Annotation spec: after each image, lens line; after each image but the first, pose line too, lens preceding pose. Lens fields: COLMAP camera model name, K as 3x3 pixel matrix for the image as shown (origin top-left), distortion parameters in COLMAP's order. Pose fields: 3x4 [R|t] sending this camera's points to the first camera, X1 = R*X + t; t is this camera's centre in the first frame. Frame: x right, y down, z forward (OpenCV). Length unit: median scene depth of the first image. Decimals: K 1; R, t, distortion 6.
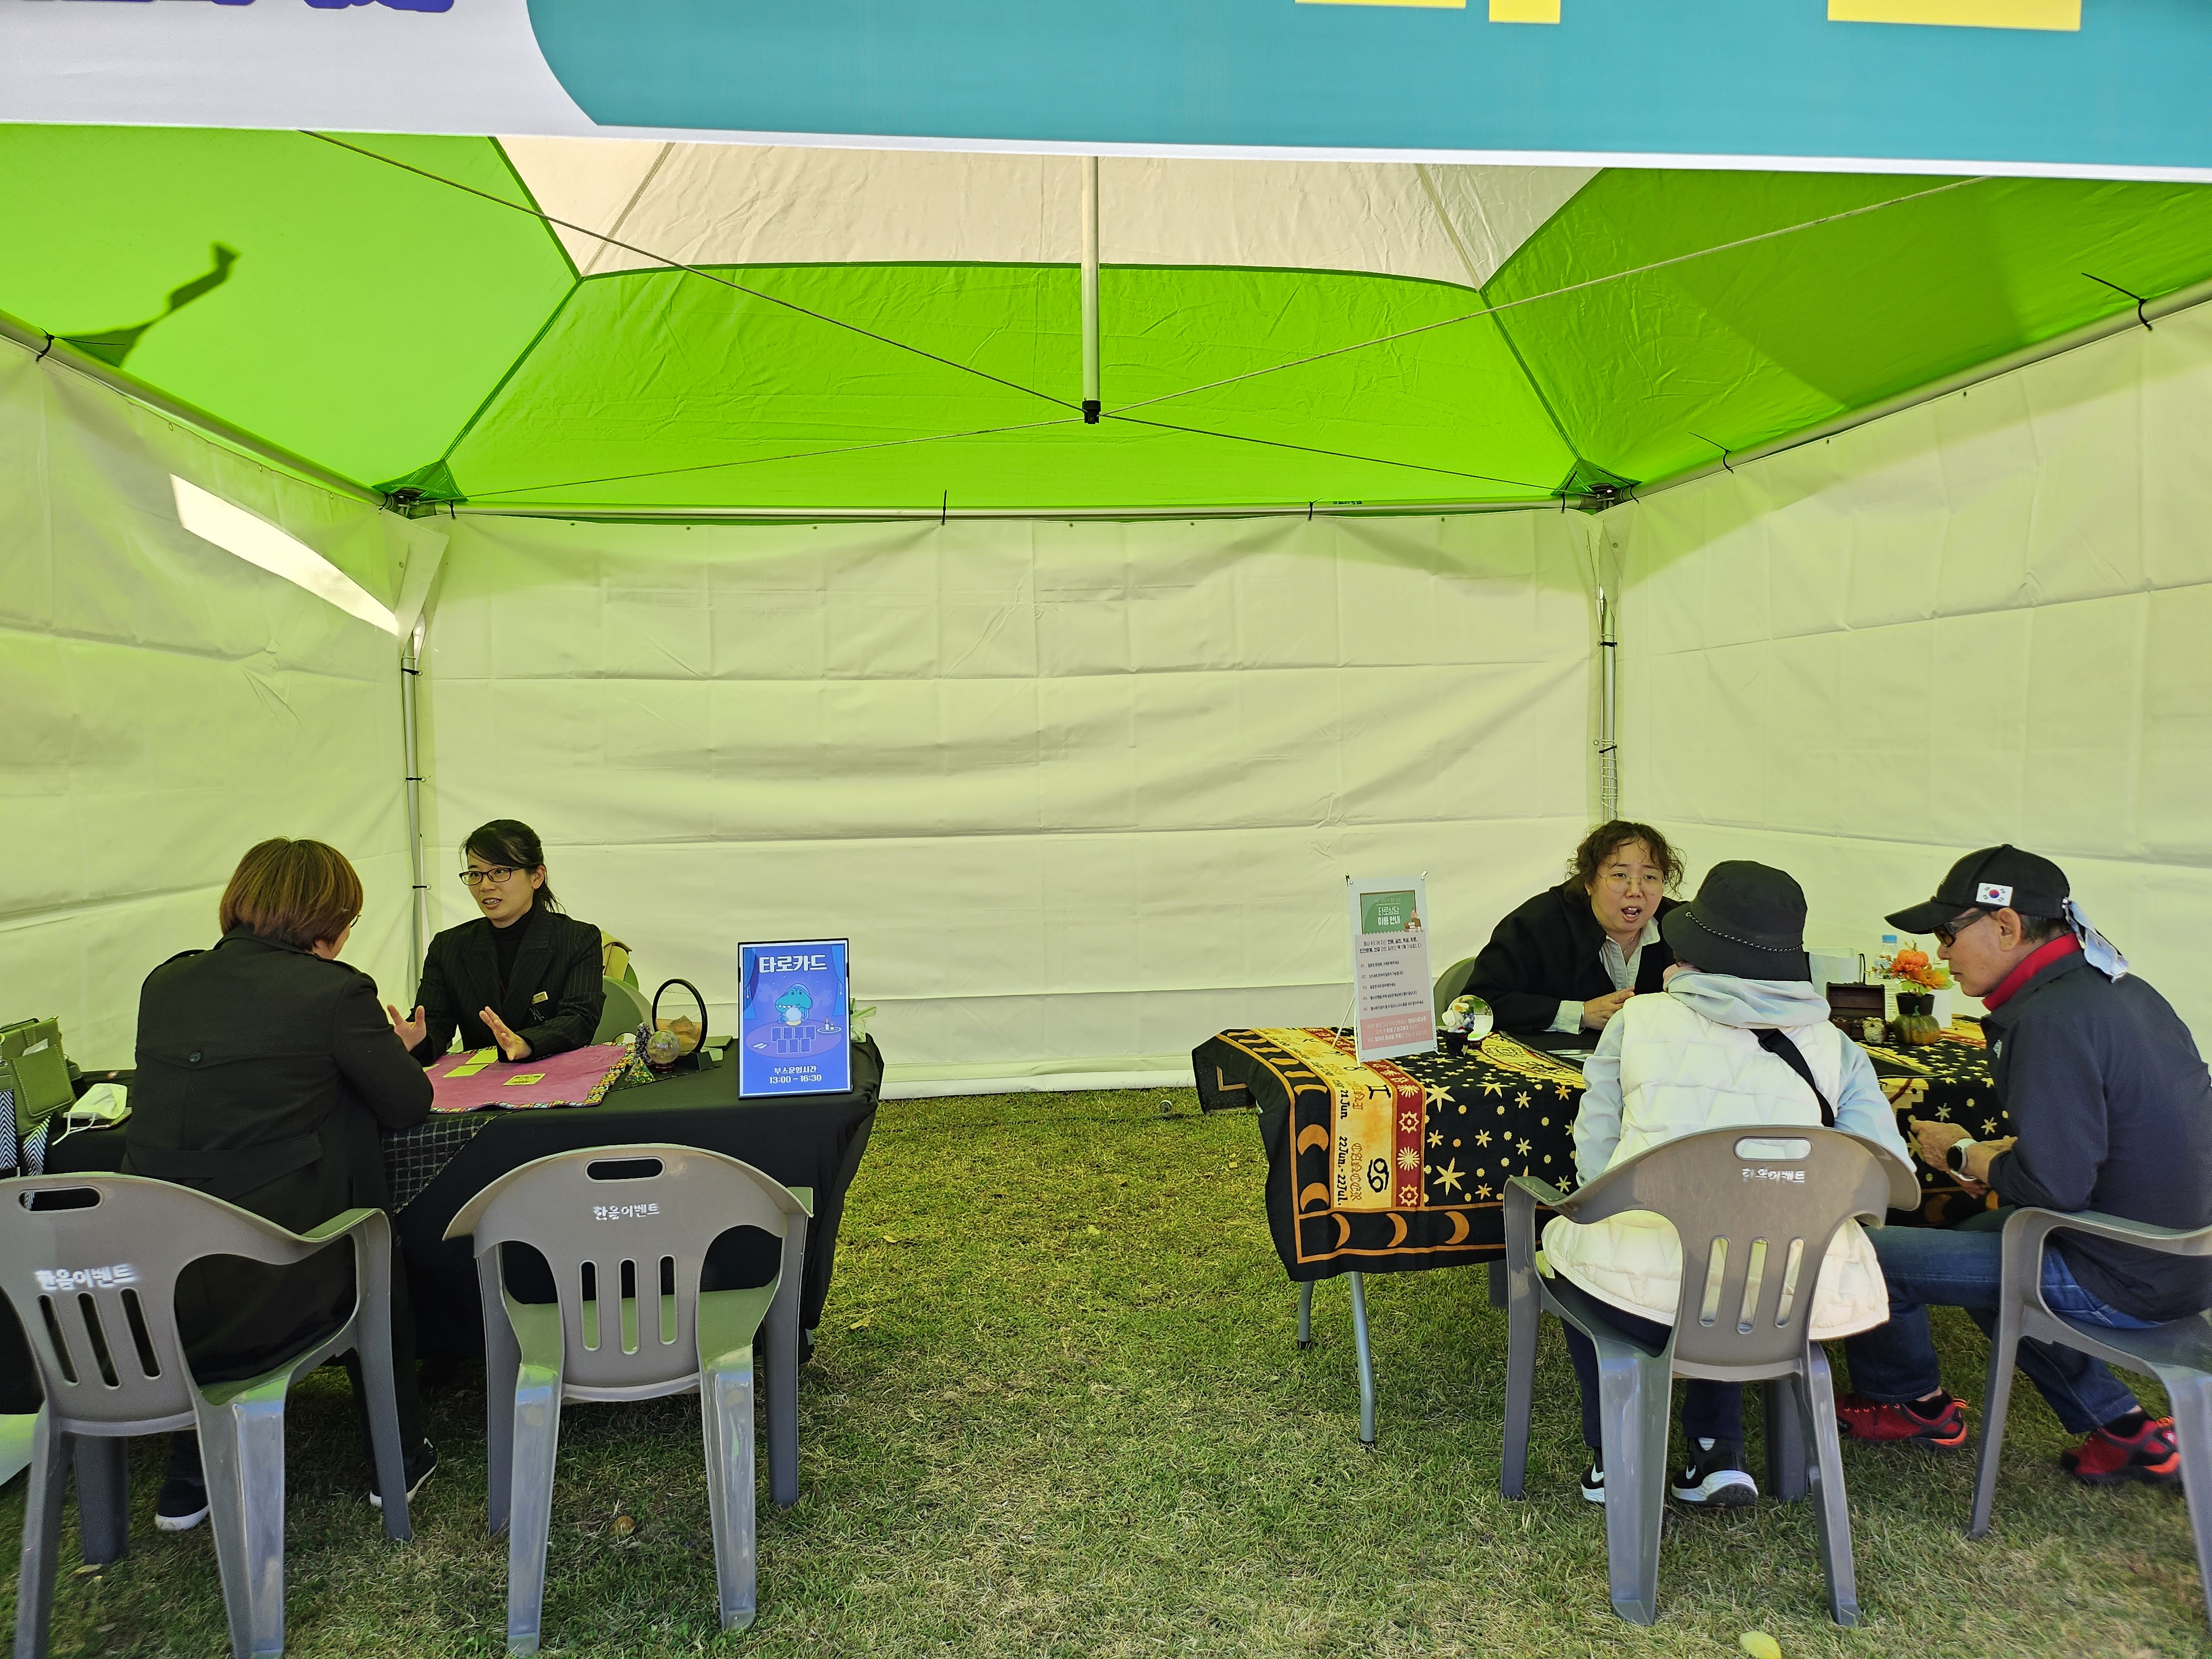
lens RADIAL K [[1556.2, 0, 1092.6], [0, 1556.2, 814.1], [0, 0, 1]] dist [0.061002, -0.064584]
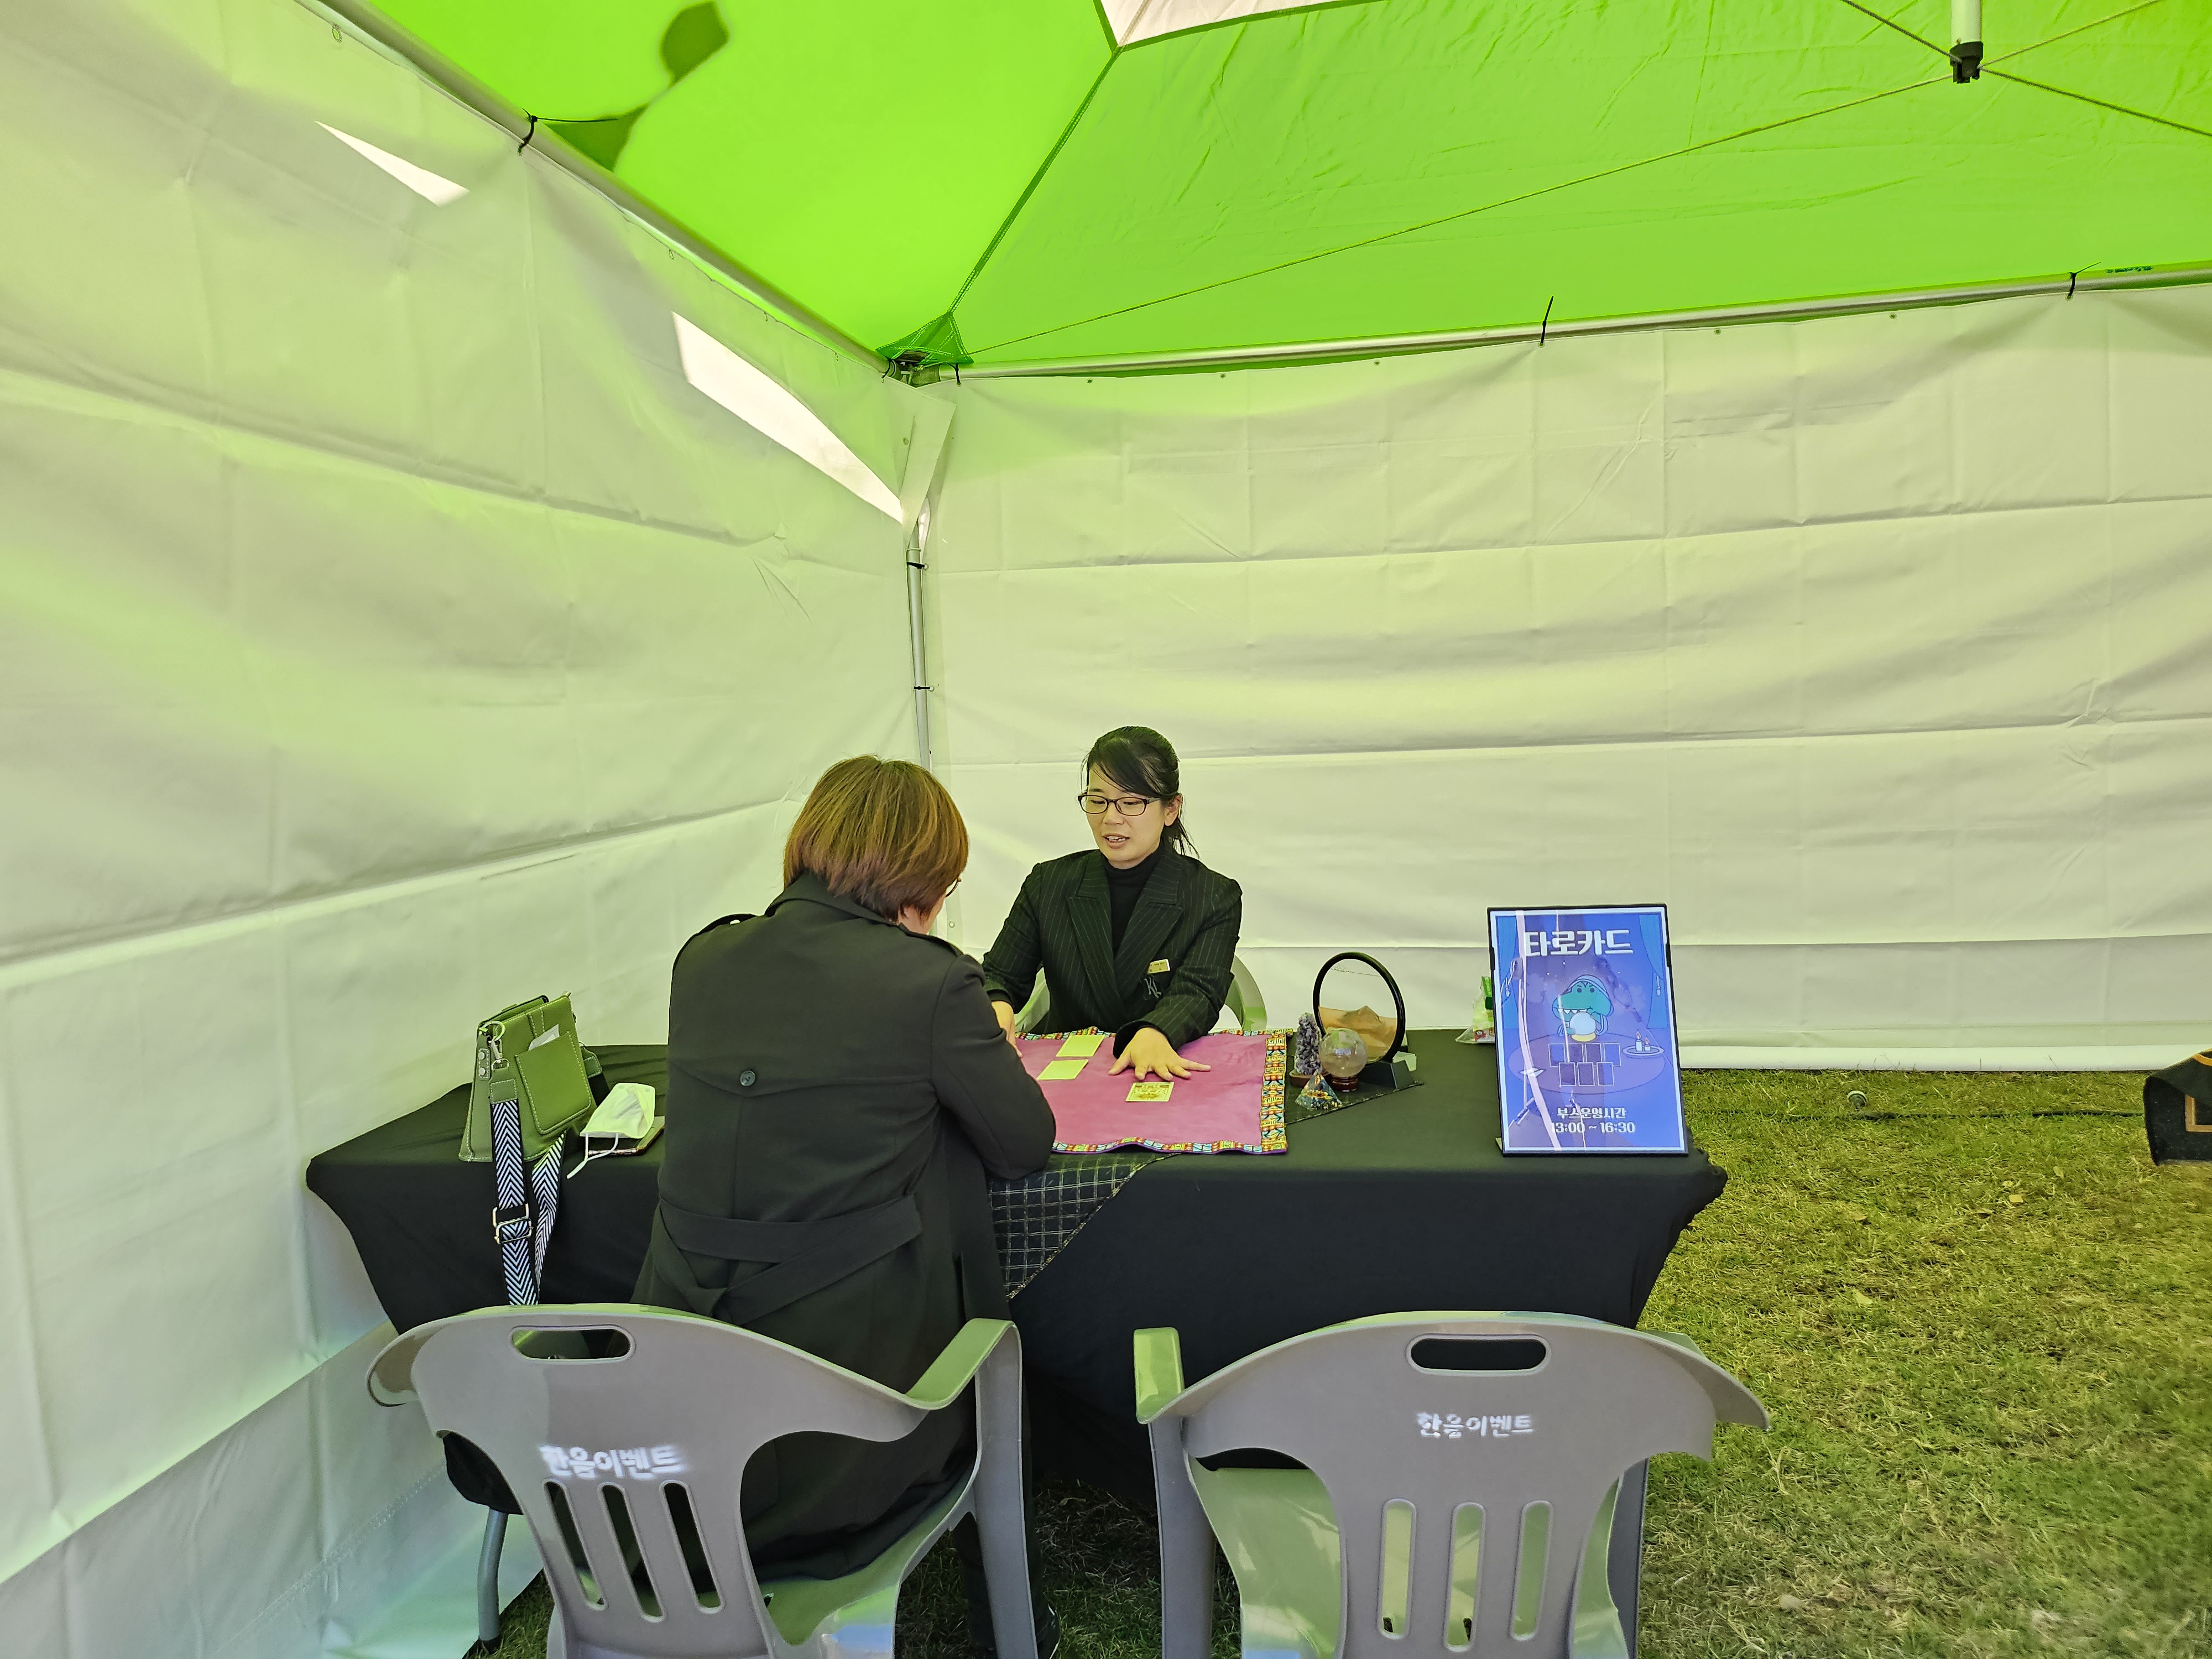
lens RADIAL K [[1556.2, 0, 1092.6], [0, 1556.2, 814.1], [0, 0, 1]] dist [0.061002, -0.064584]
pose [[0.965292, -0.001295, -0.261169, -0.144888], [0.015561, 0.998496, 0.052565, 0.005141], [0.260708, -0.054804, 0.963861, 0.230303]]
